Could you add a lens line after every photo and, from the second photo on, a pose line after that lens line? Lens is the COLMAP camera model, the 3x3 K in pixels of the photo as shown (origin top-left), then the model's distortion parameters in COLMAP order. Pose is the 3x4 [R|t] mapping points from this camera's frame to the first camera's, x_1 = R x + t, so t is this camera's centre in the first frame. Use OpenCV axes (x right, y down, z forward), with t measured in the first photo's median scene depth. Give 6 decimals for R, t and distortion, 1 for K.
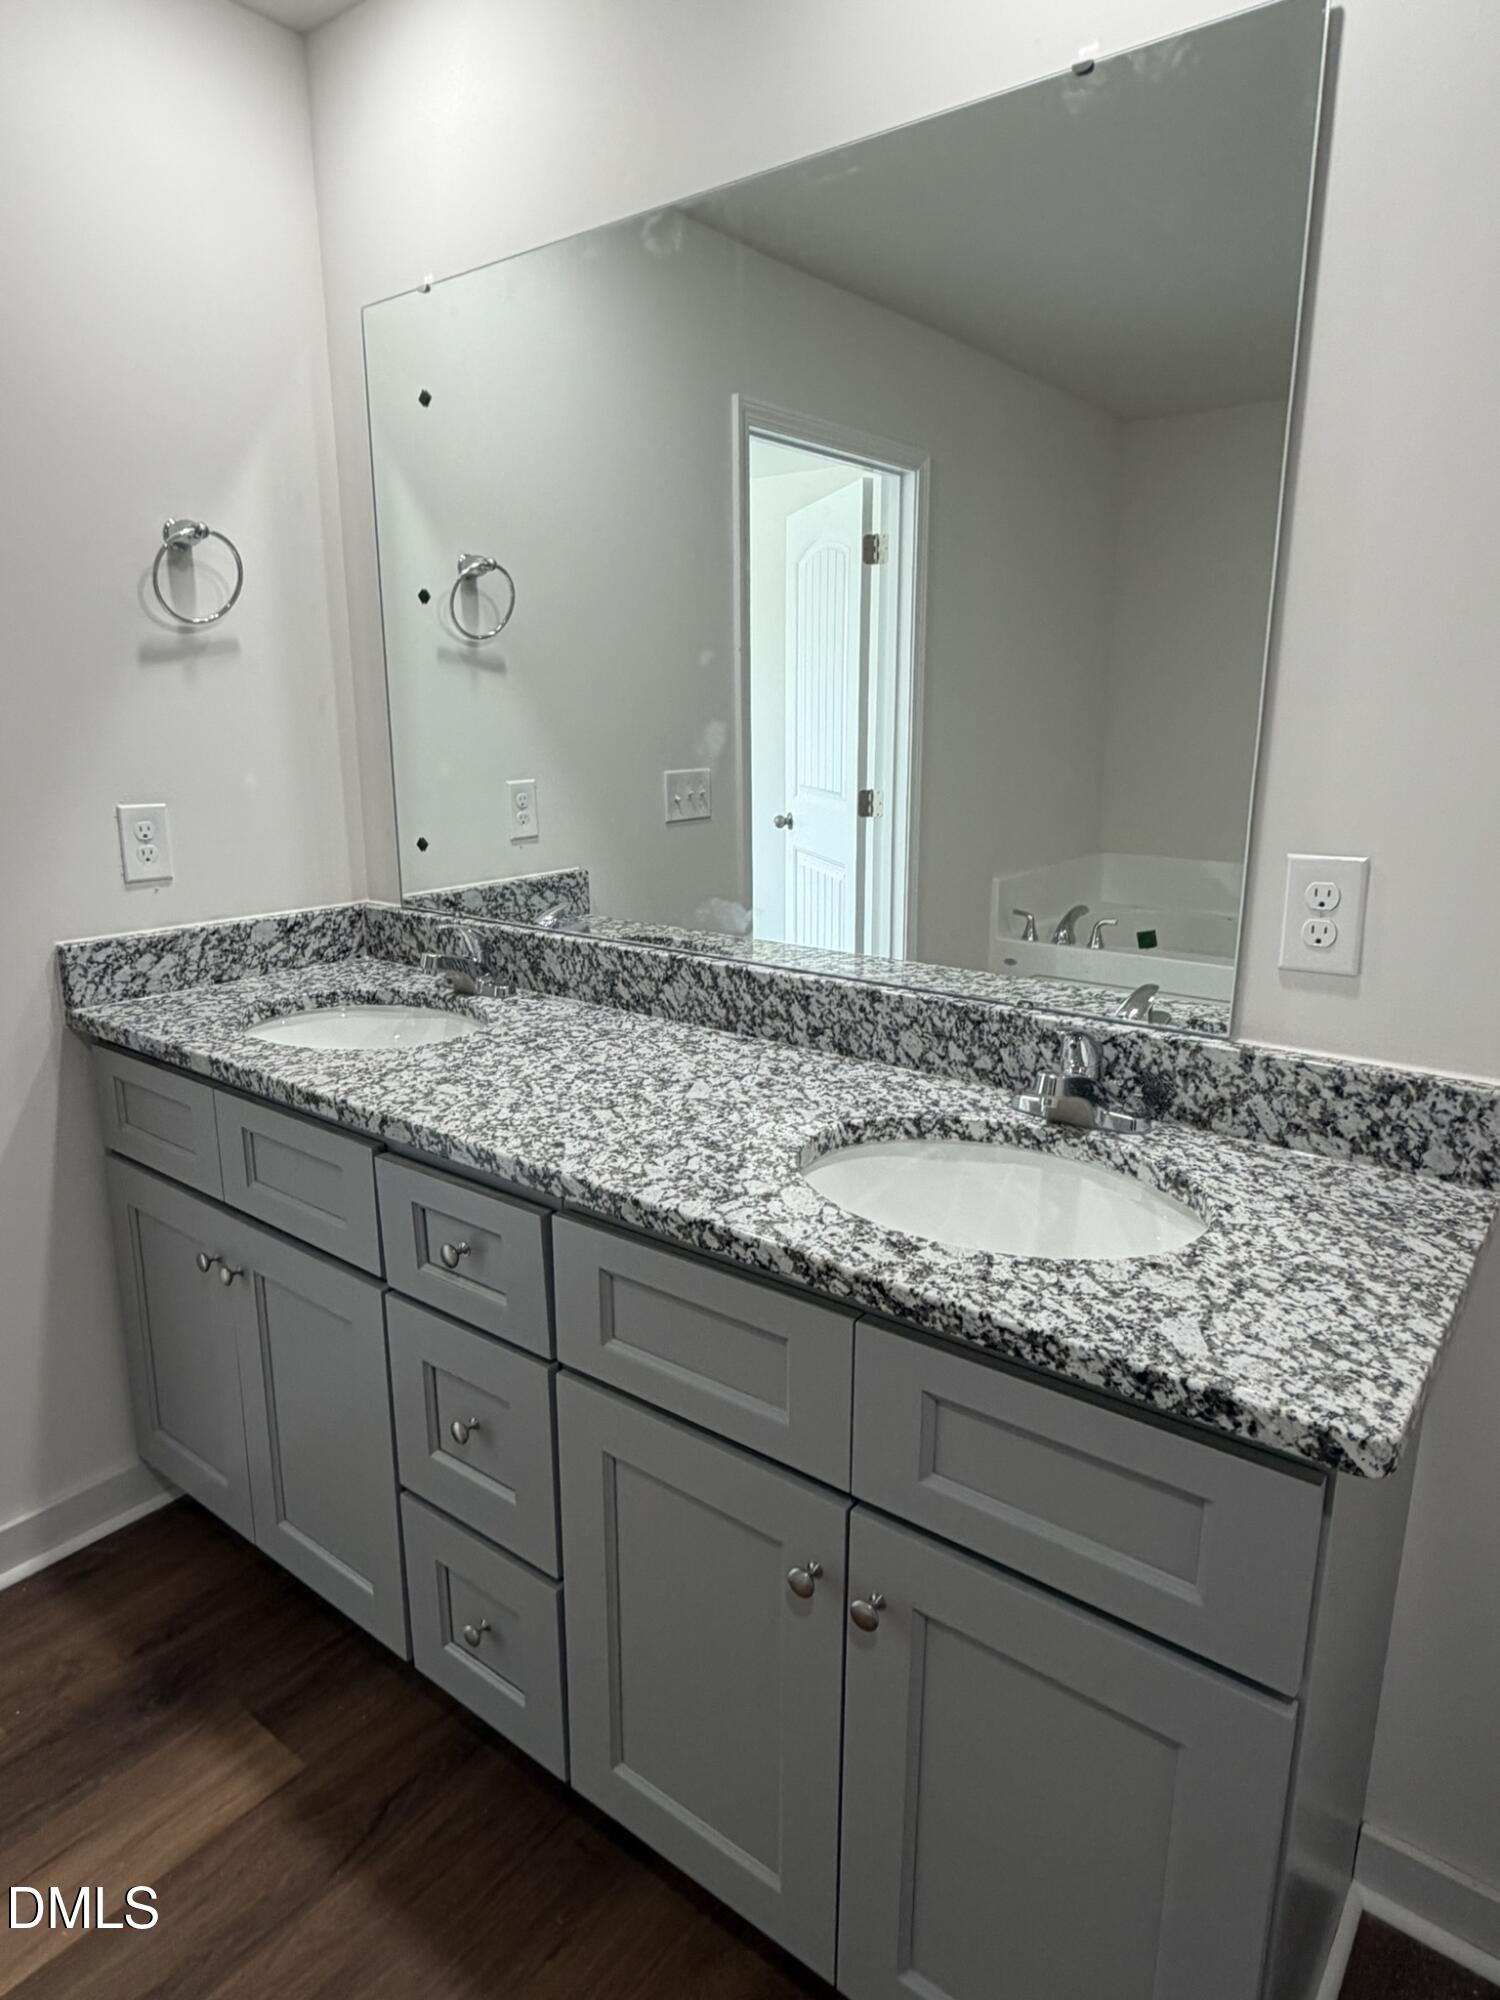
lens RADIAL K [[1214.3, 0, 736.6], [0, 1214.3, 988.1], [0, 0, 1]] dist [-0.000338, 0.002803]
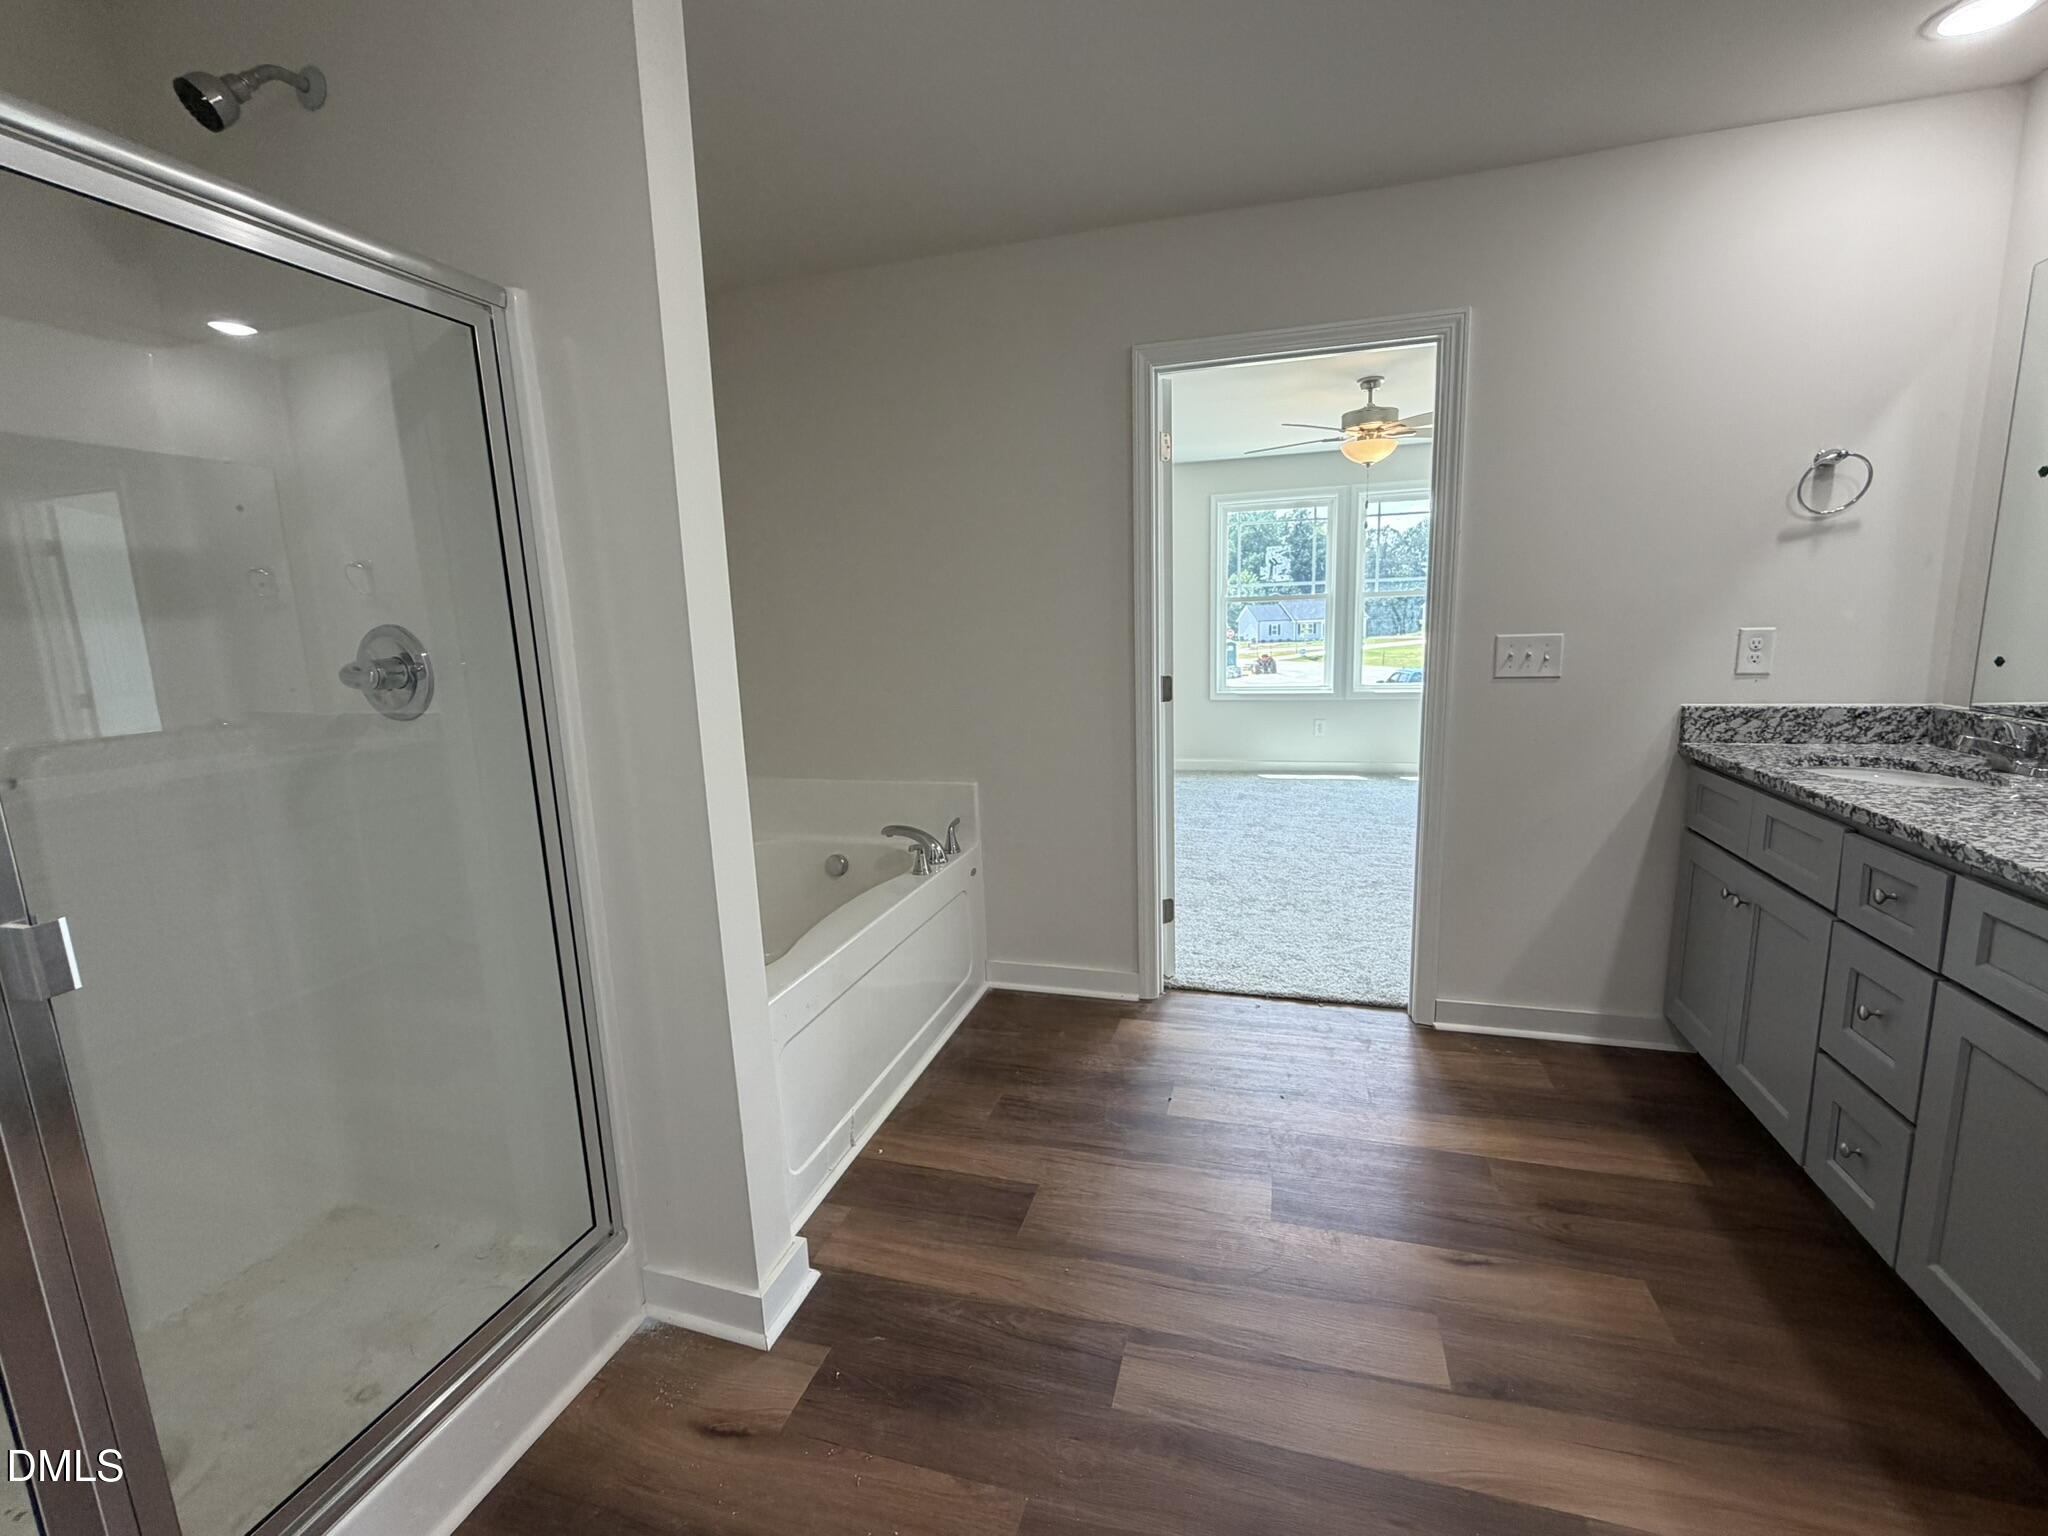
lens RADIAL K [[894.7, 0, 1020.1], [0, 894.7, 775.4], [0, 0, 1]] dist [-0.000842, 0.000156]
pose [[0.364105, 0.146539, -0.919758, 0.337478], [-0.172940, 0.981008, 0.087837, 0.128890], [0.915161, 0.127081, 0.382532, -0.413155]]
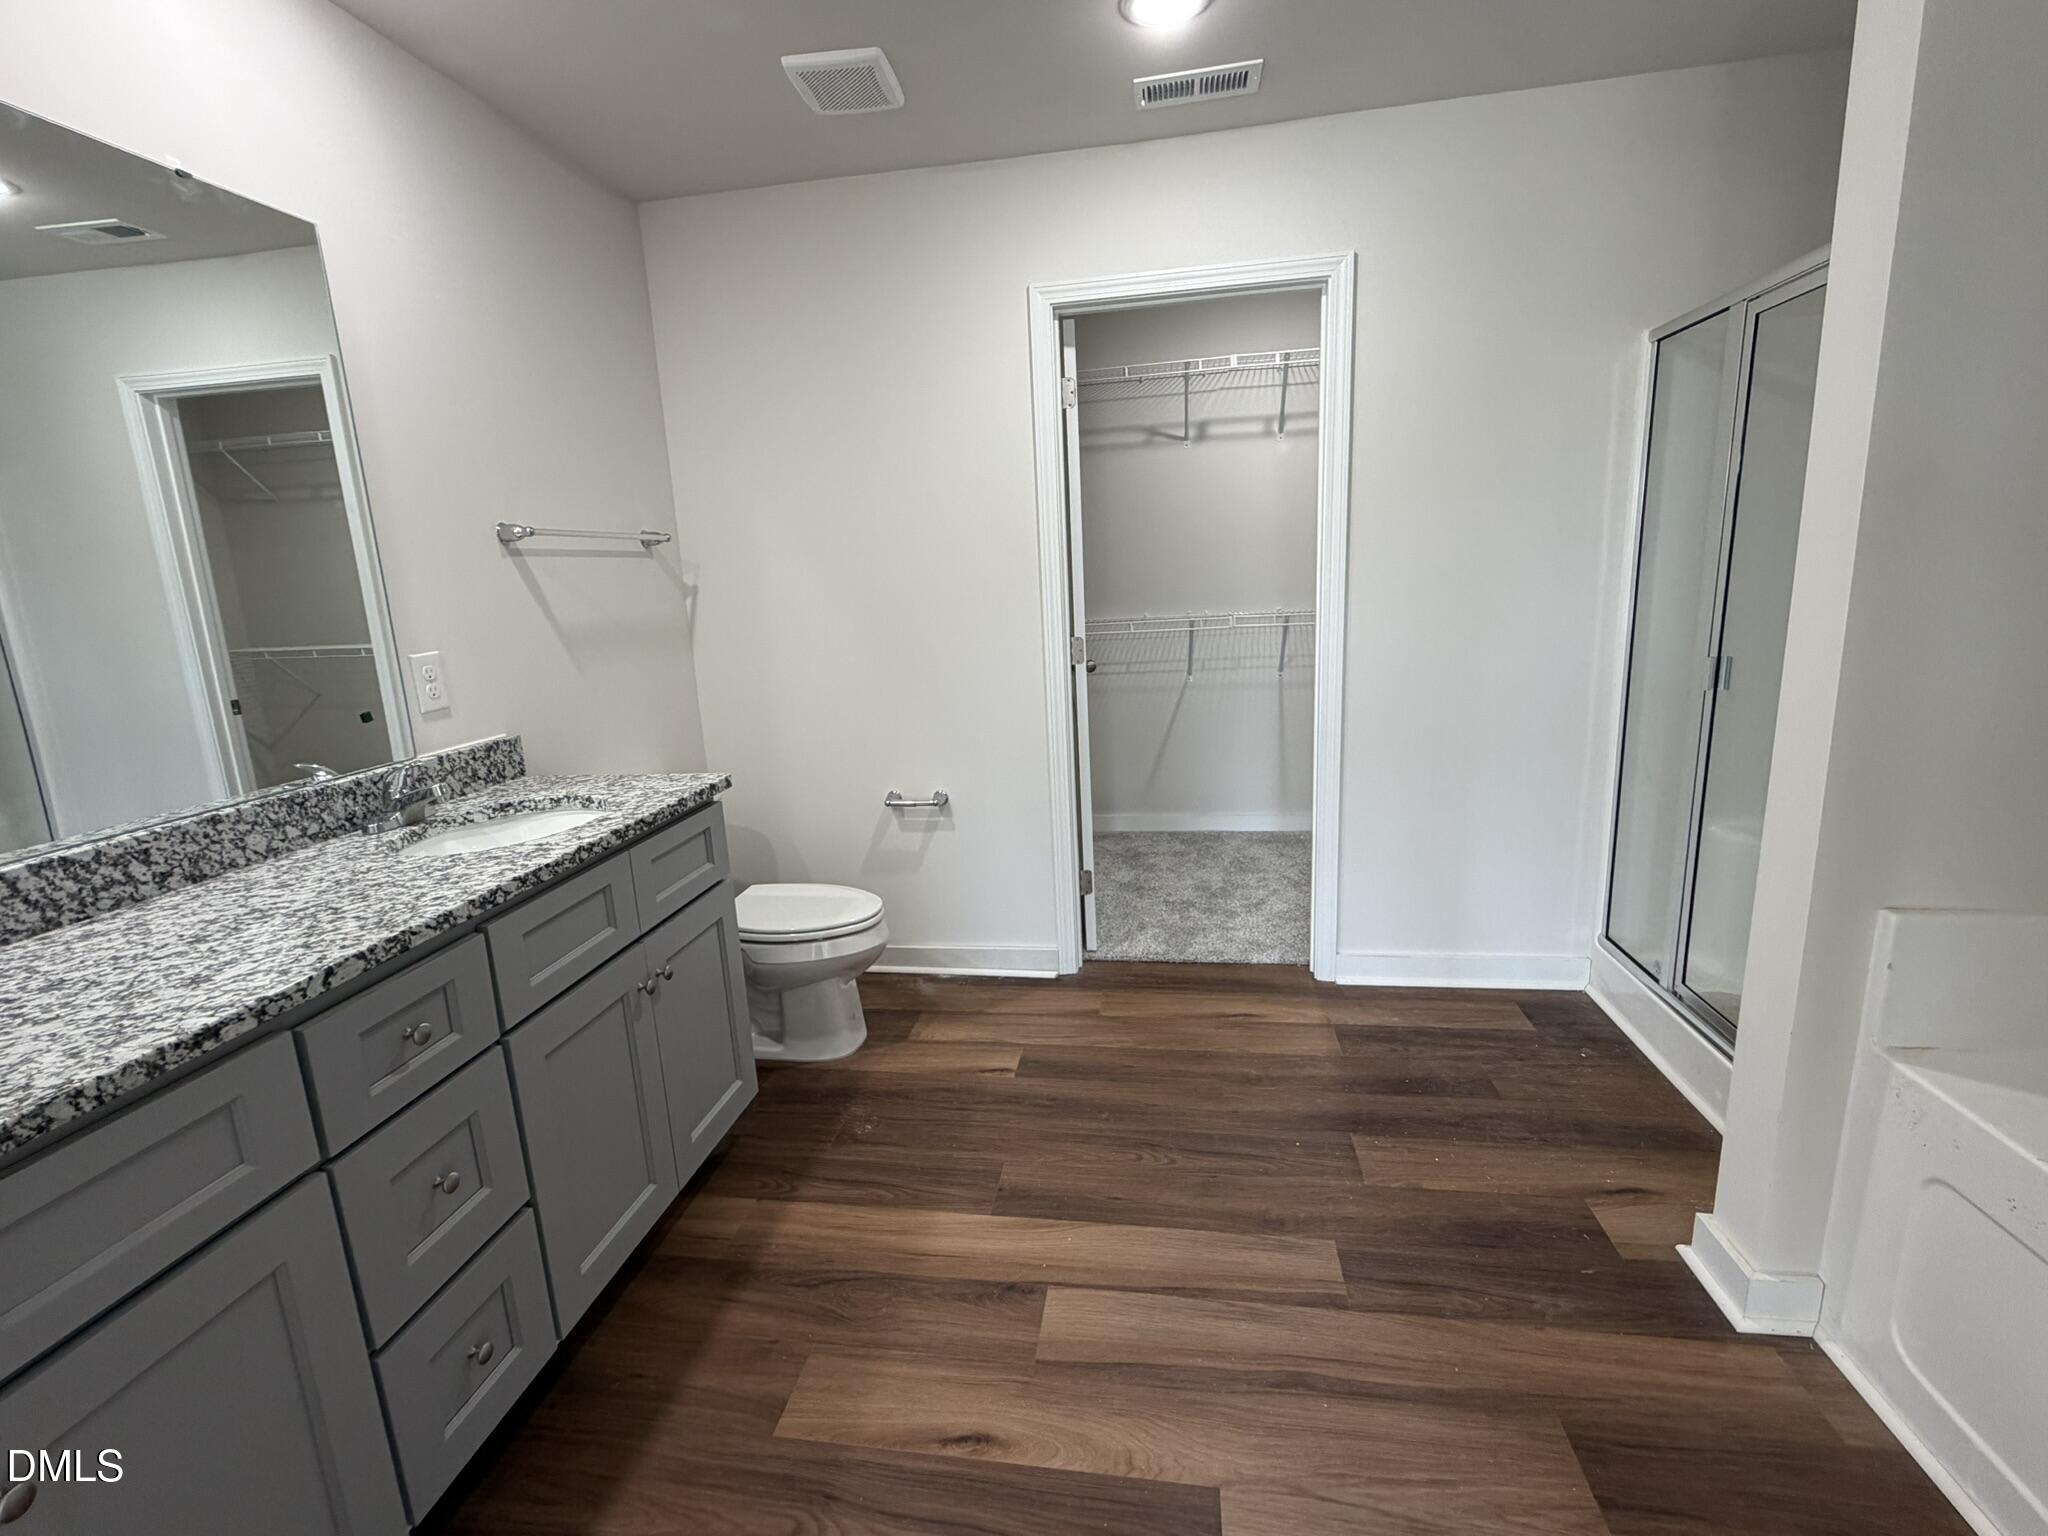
lens RADIAL K [[894.7, 0, 1031.6], [0, 894.7, 758.7], [0, 0, 1]] dist [-0.000842, 0.000156]
pose [[-0.489867, -0.158112, 0.857339, -1.014618], [0.244111, 0.919200, 0.309001, -0.123228], [-0.836923, 0.360655, -0.411689, 0.633819]]
